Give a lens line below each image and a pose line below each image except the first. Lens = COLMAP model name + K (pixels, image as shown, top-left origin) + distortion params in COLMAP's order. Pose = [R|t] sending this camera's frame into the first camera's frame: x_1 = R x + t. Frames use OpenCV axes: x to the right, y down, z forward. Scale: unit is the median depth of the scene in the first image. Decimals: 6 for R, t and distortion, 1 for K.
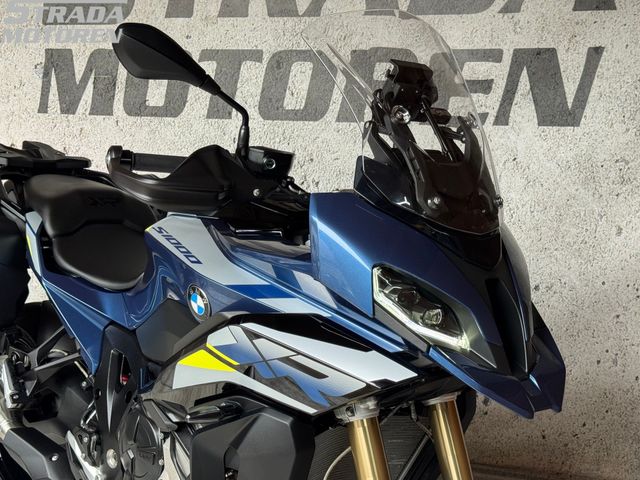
lens RADIAL K [[960.6, 0, 320.0], [0, 960.6, 240.0], [0, 0, 1]] dist [0.126544, -0.034075]
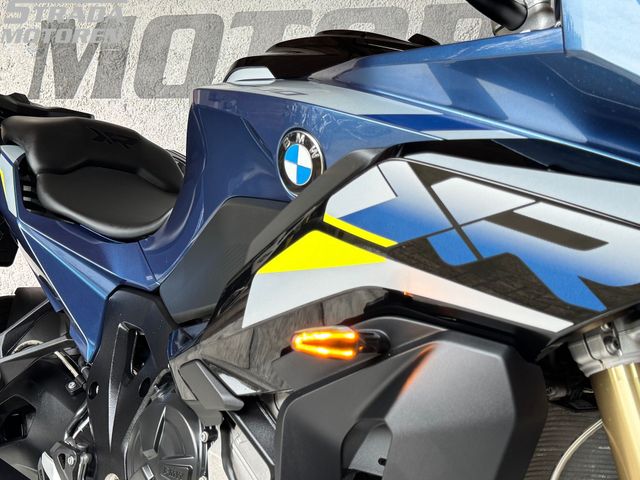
lens RADIAL K [[883.5, 0, 320.0], [0, 883.5, 240.0], [0, 0, 1]] dist [0.123379, -0.012129]
pose [[0.999013, 0.025269, 0.036522, -0.099670], [-0.019650, 0.988978, -0.146753, 0.139085], [-0.039827, 0.145891, 0.988499, 0.379118]]
